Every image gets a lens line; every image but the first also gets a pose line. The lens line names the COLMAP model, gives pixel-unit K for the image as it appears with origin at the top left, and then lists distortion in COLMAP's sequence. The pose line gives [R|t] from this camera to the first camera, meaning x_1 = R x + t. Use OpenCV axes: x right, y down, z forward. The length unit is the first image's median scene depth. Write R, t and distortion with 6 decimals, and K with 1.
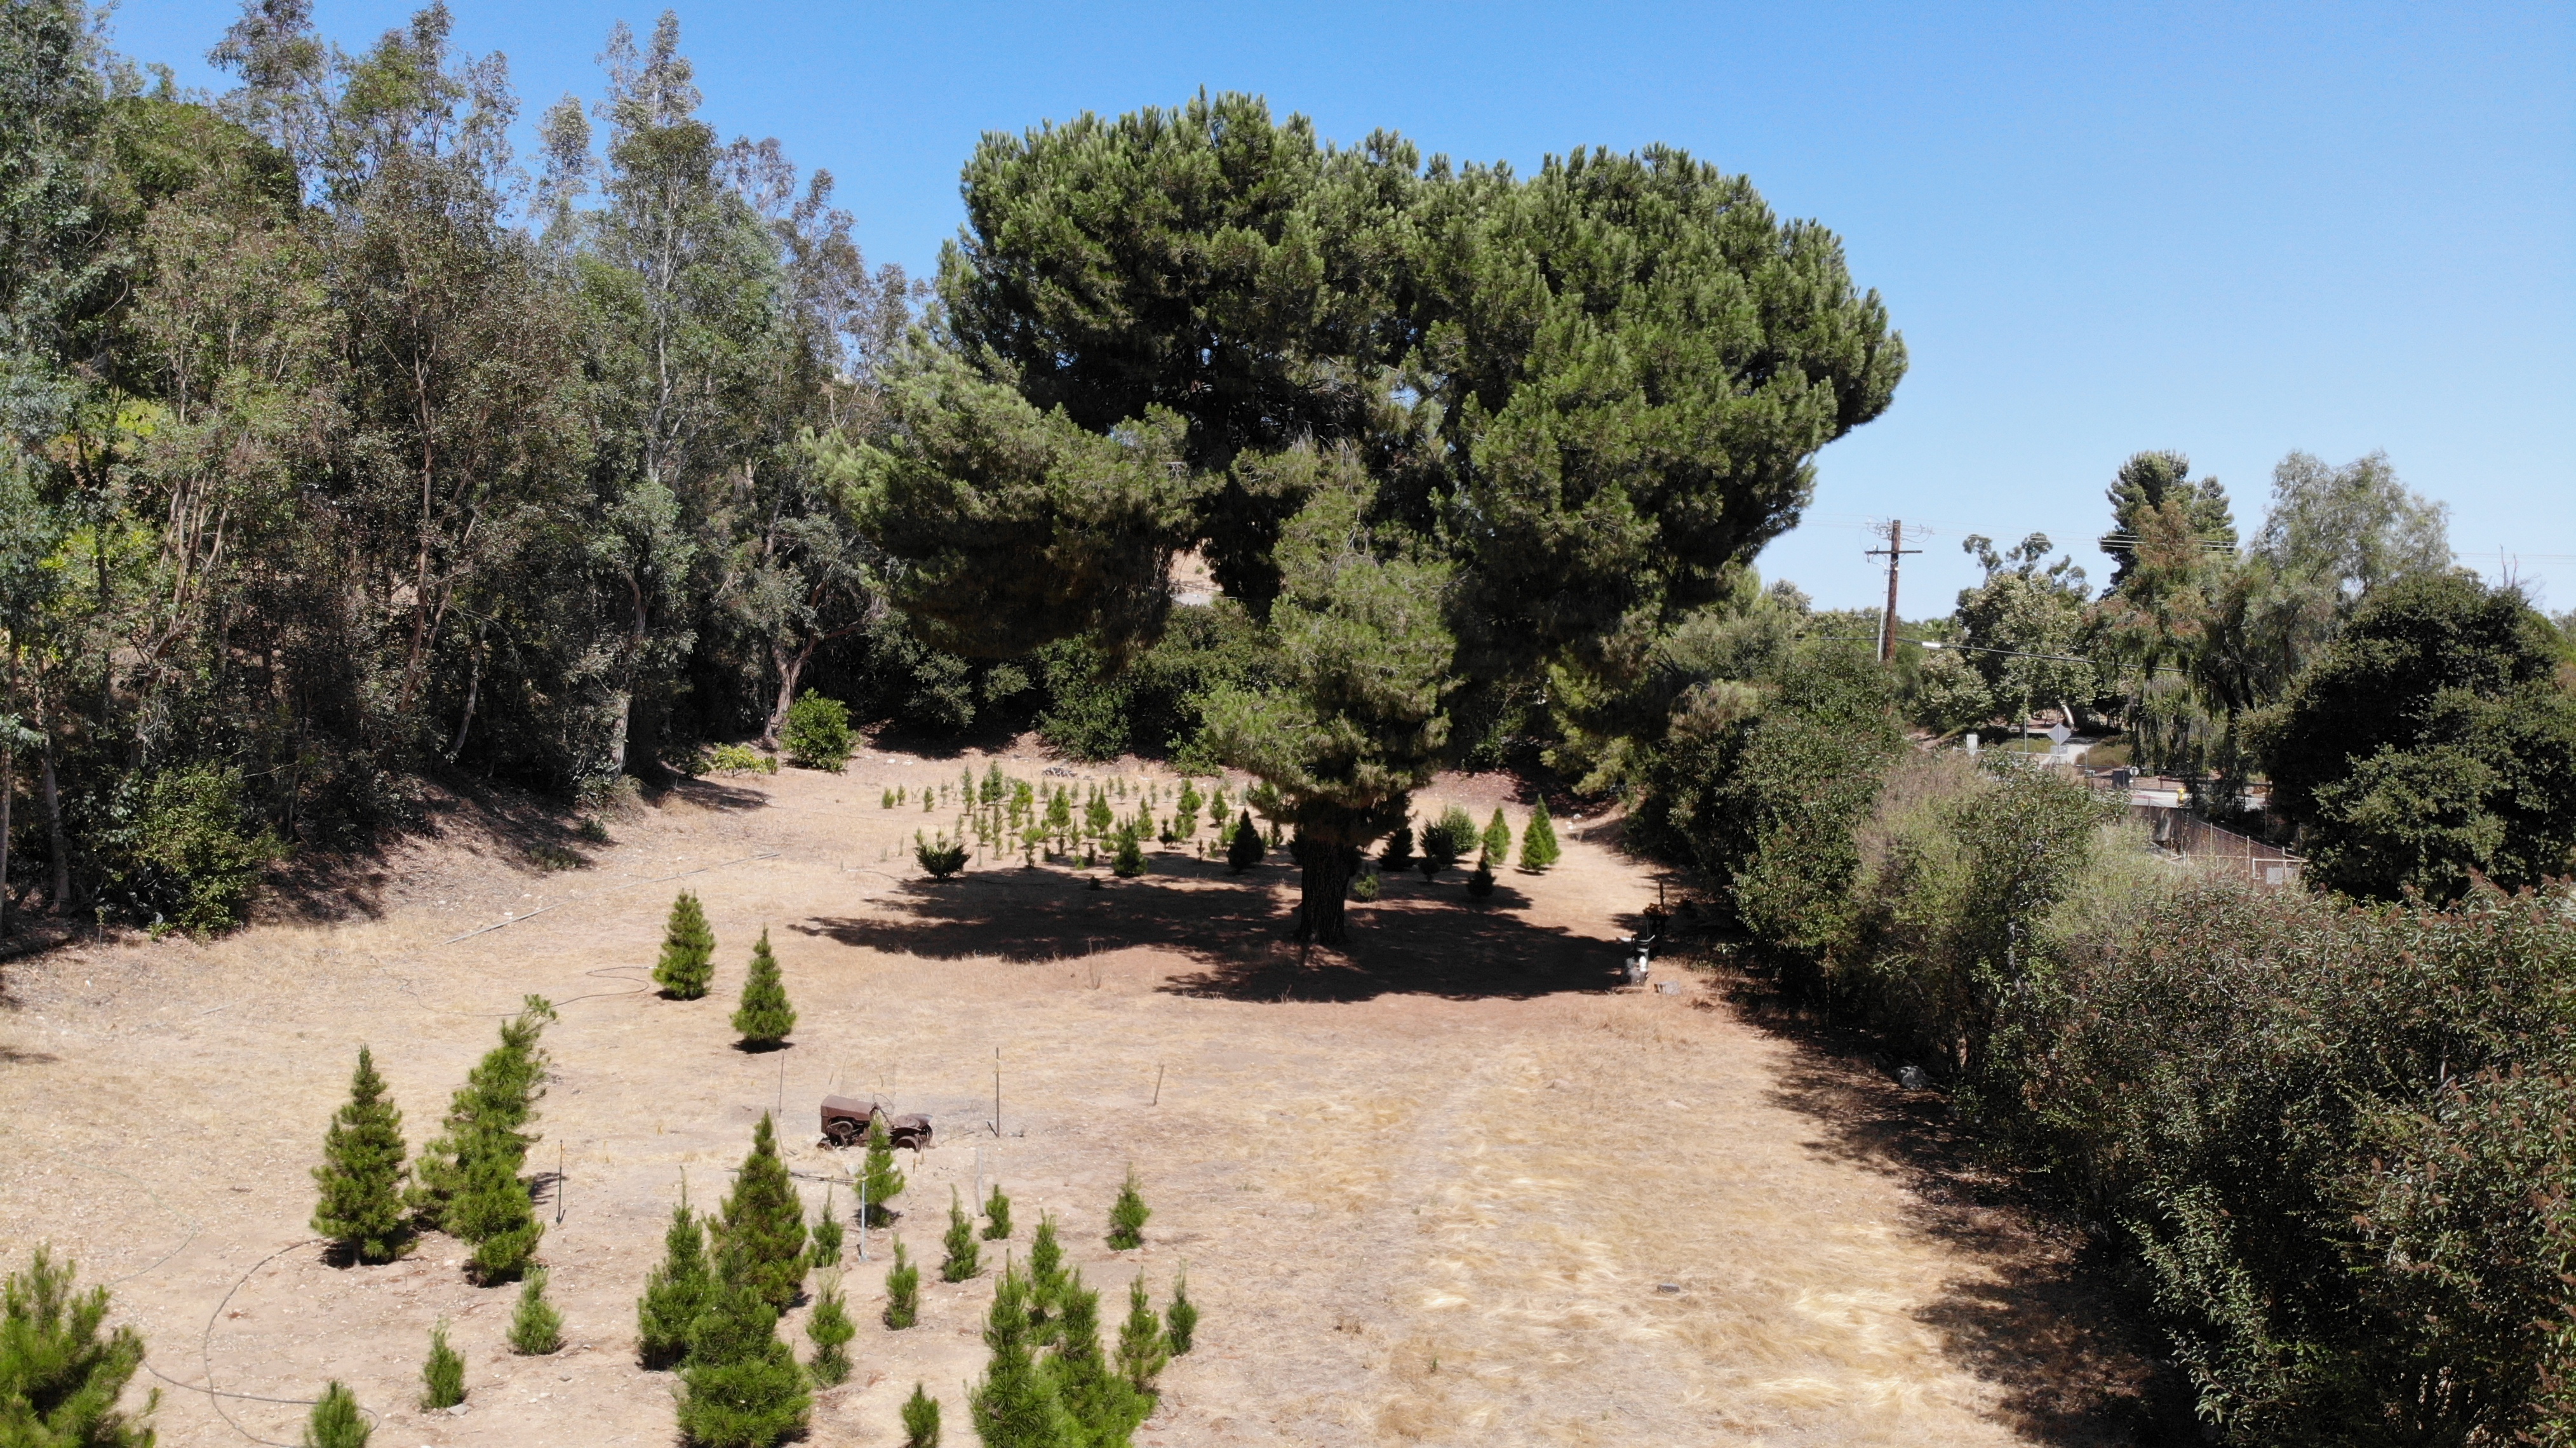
lens RADIAL K [[1829.3, 0, 1288.0], [0, 1829.3, 724.0], [0, 0, 1]] dist [0.184477, -0.323300]
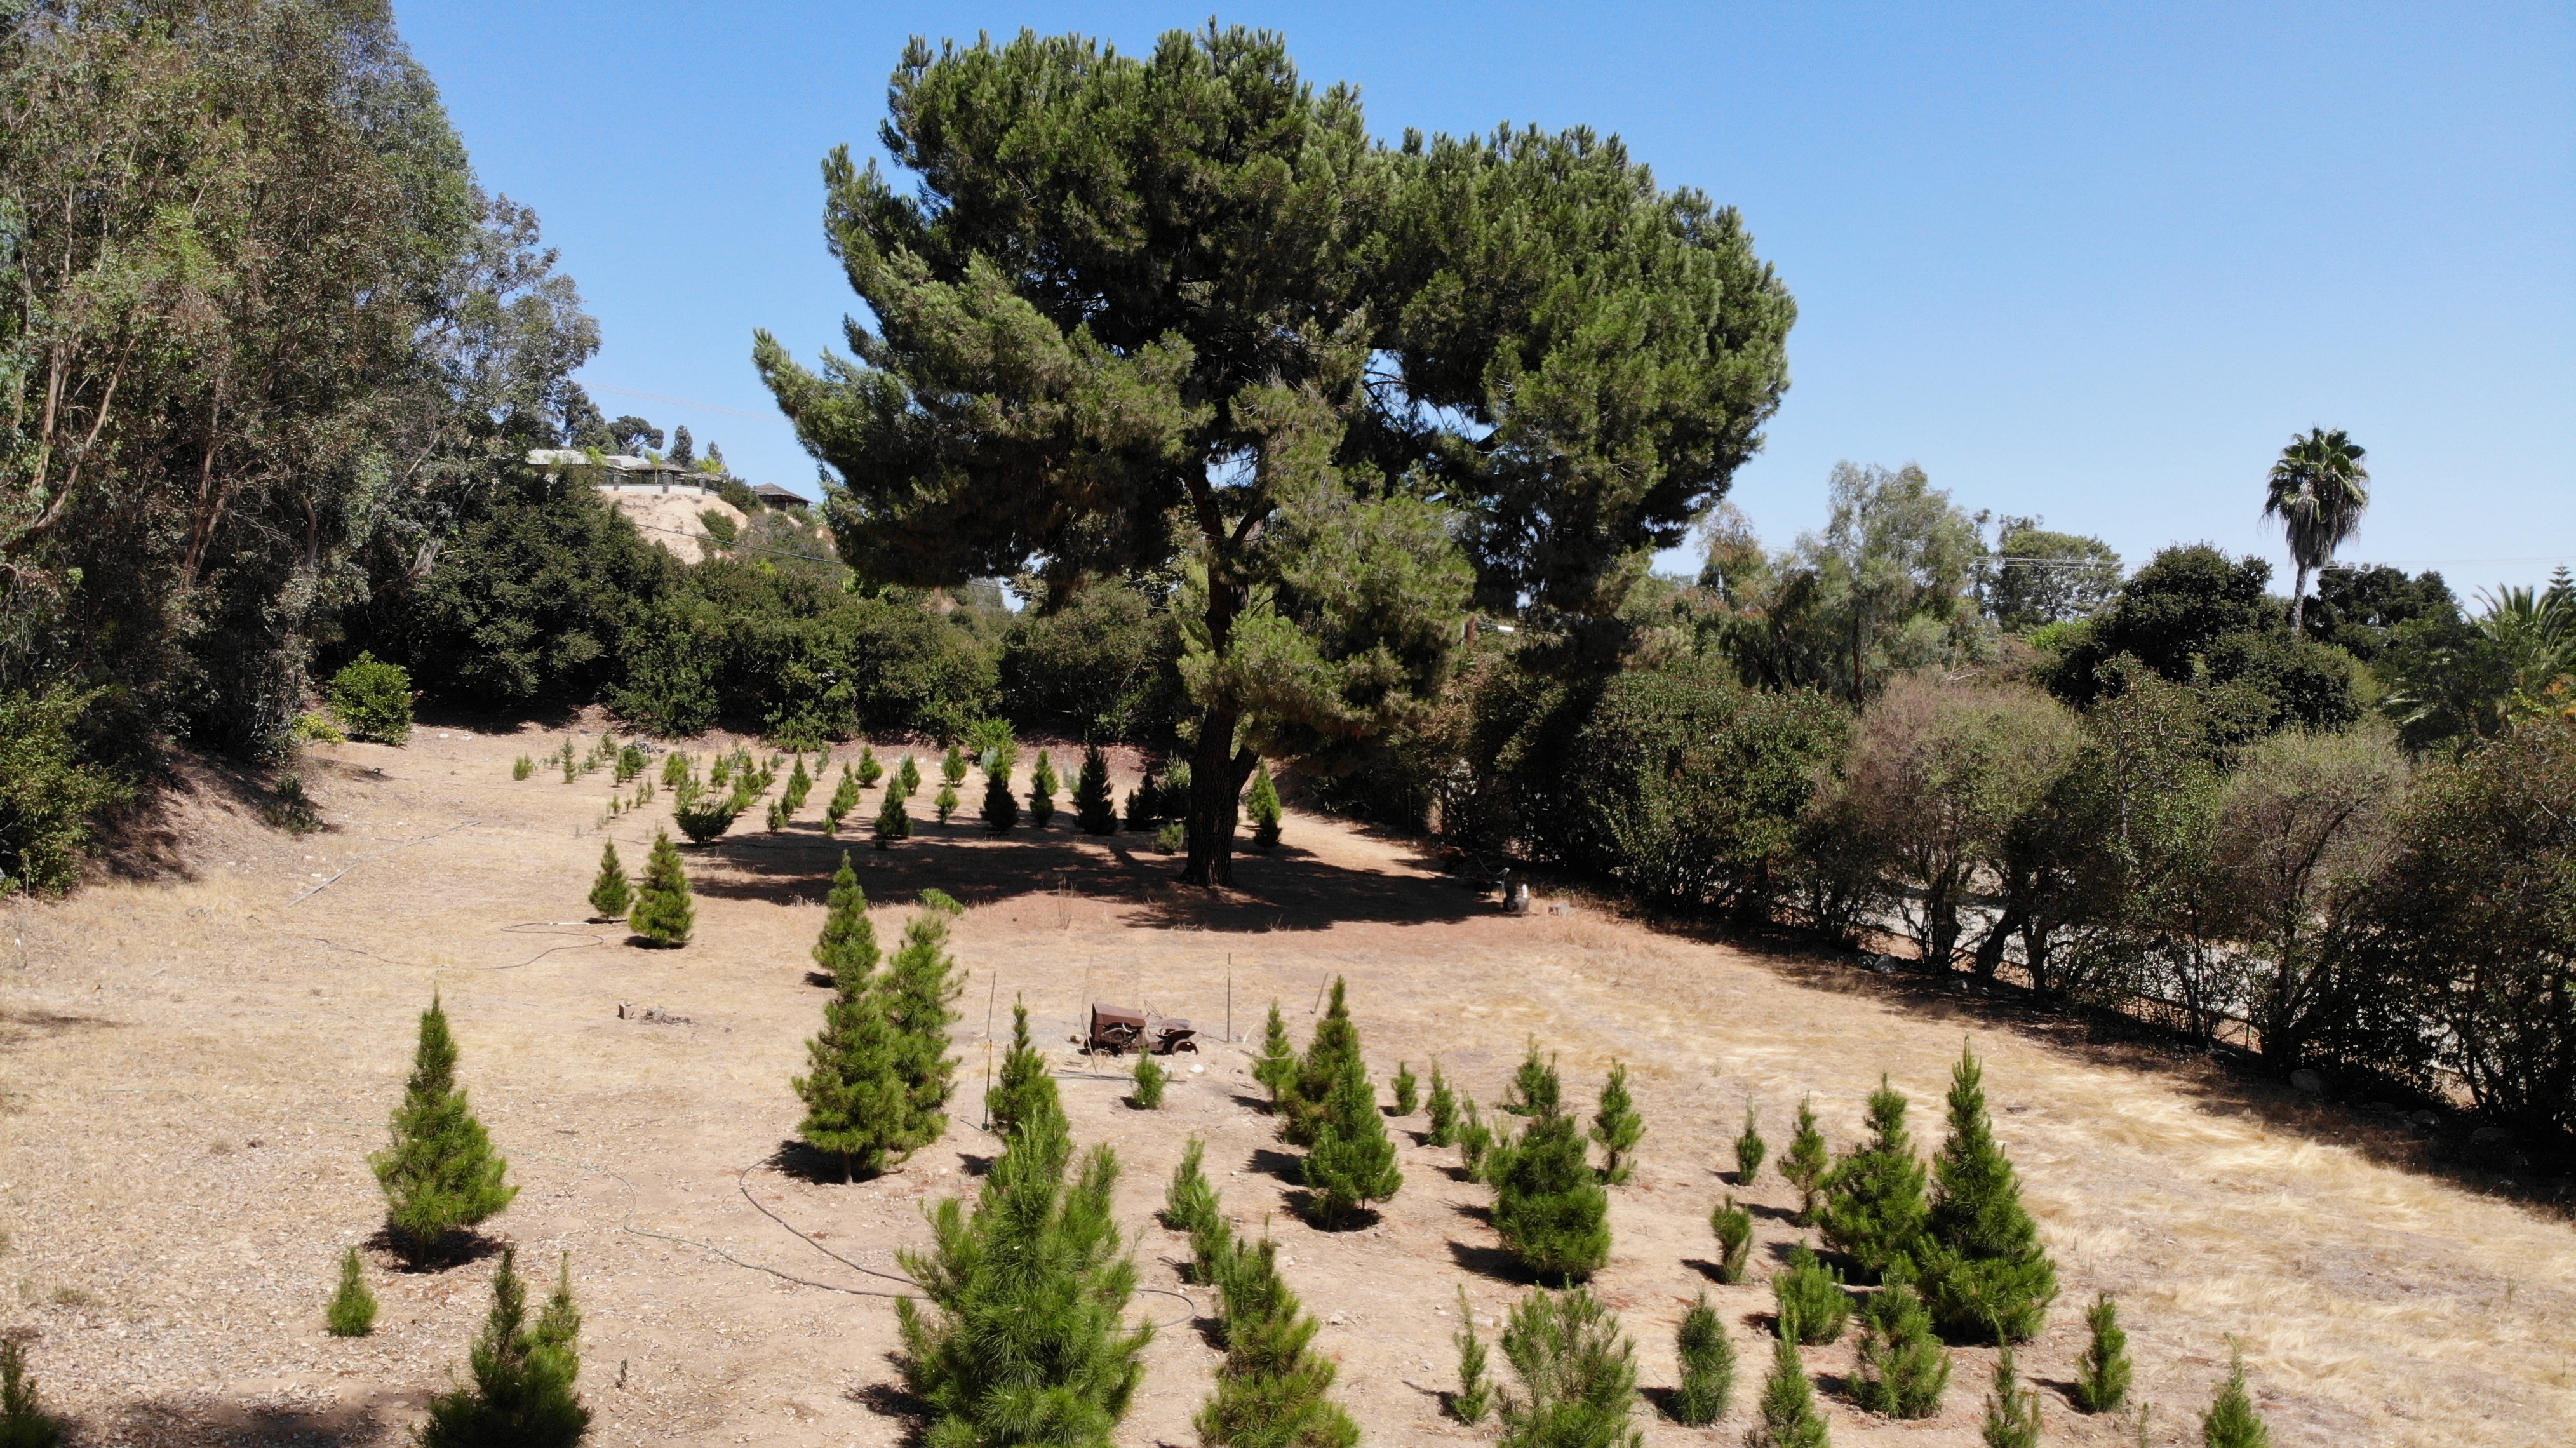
lens RADIAL K [[1829.3, 0, 1288.0], [0, 1829.3, 724.0], [0, 0, 1]] dist [0.184477, -0.323300]
pose [[0.941089, 0.001780, 0.338154, -0.349298], [-0.001169, 0.999997, -0.002011, 0.040481], [-0.338157, 0.001497, 0.941089, 0.043300]]
